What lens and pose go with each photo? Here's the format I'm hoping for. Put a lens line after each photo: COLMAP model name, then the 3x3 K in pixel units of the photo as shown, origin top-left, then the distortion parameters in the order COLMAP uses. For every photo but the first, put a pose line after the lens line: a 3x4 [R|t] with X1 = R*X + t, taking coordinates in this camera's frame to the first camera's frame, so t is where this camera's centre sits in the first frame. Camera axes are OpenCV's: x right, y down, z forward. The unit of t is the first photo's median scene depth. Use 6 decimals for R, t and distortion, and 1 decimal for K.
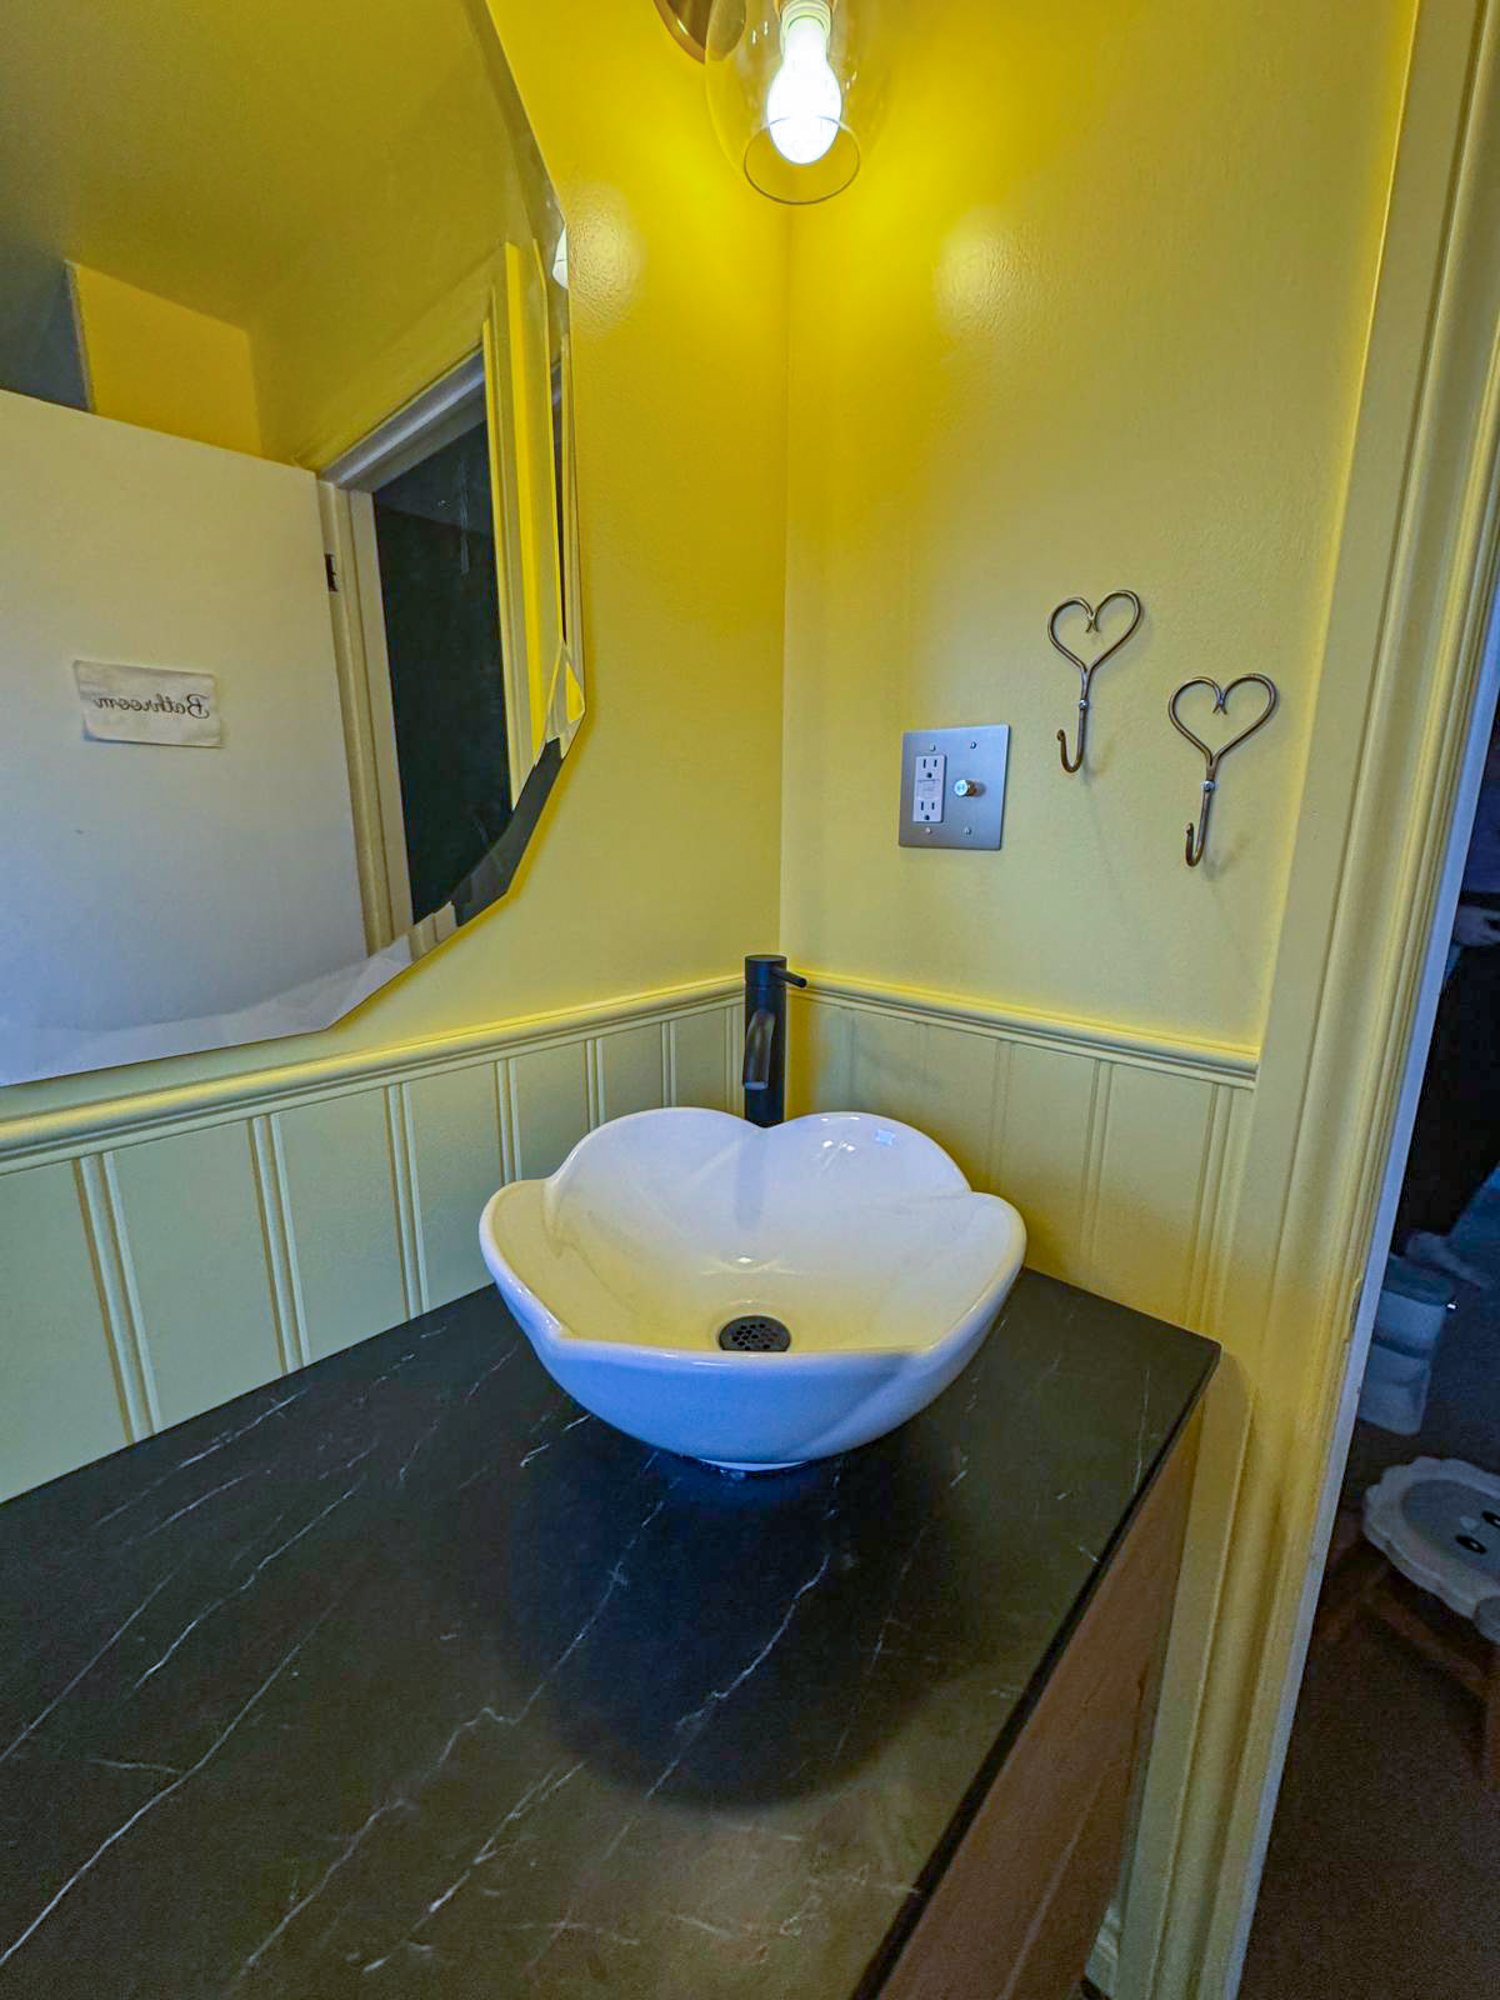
lens RADIAL K [[801.8, 0, 756.7], [0, 801.8, 990.9], [0, 0, 1]] dist [-0.009517, 0.001136]
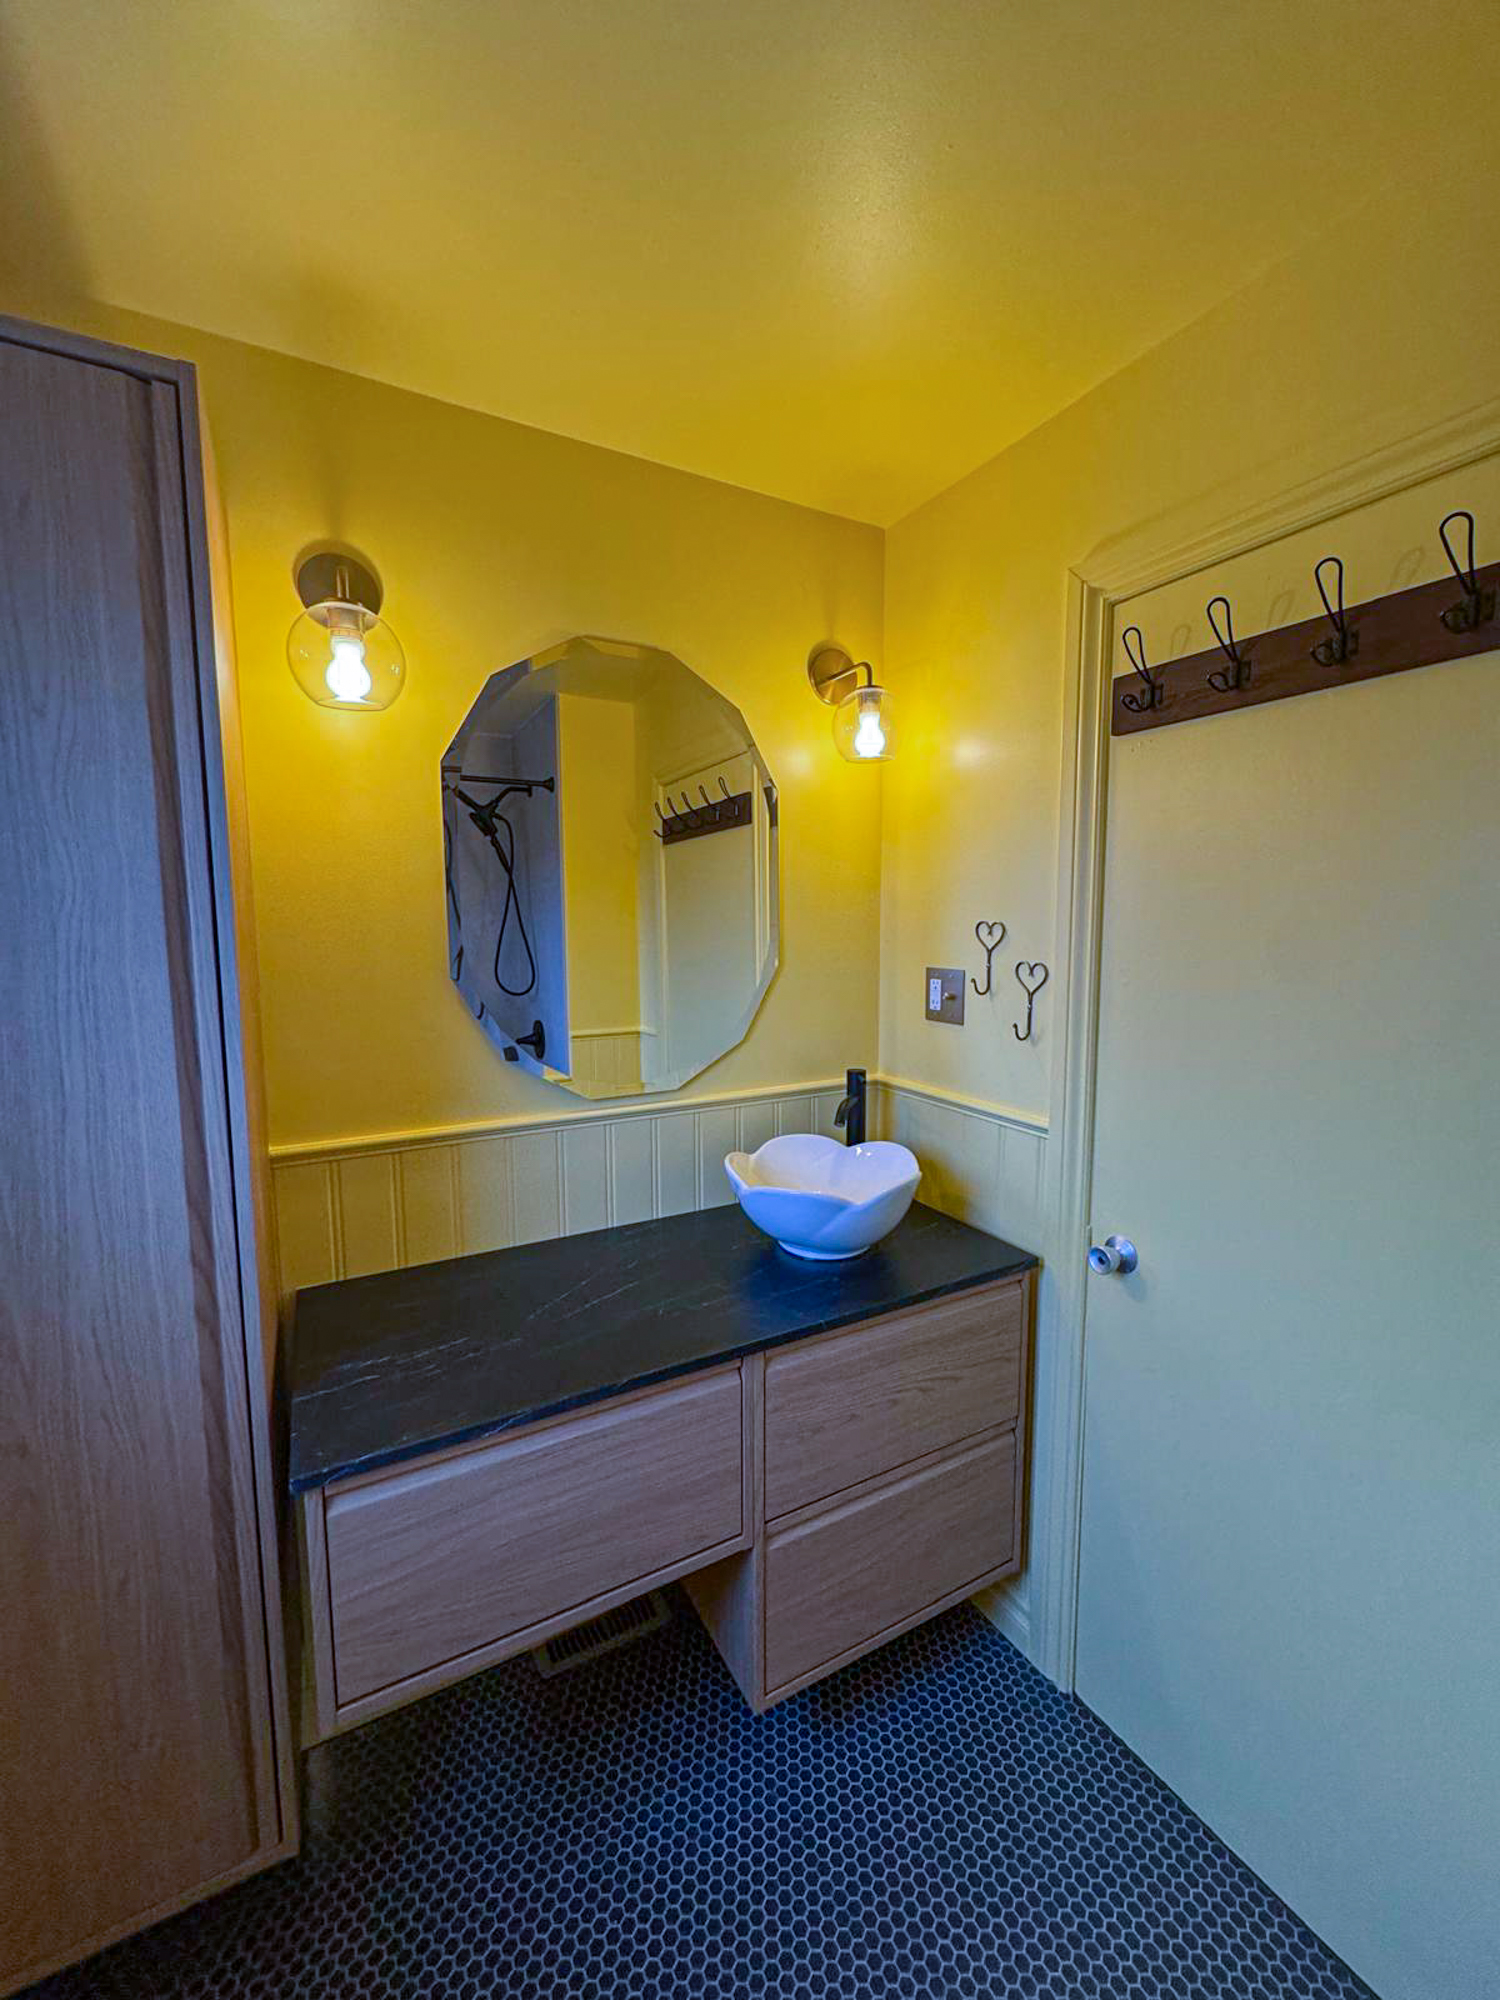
lens RADIAL K [[801.8, 0, 761.9], [0, 801.8, 997.2], [0, 0, 1]] dist [-0.009517, 0.001136]
pose [[0.948420, 0.018010, -0.316504, 0.498062], [-0.054656, 0.992724, -0.107290, 0.010062], [0.312269, 0.119055, 0.942504, -1.273211]]
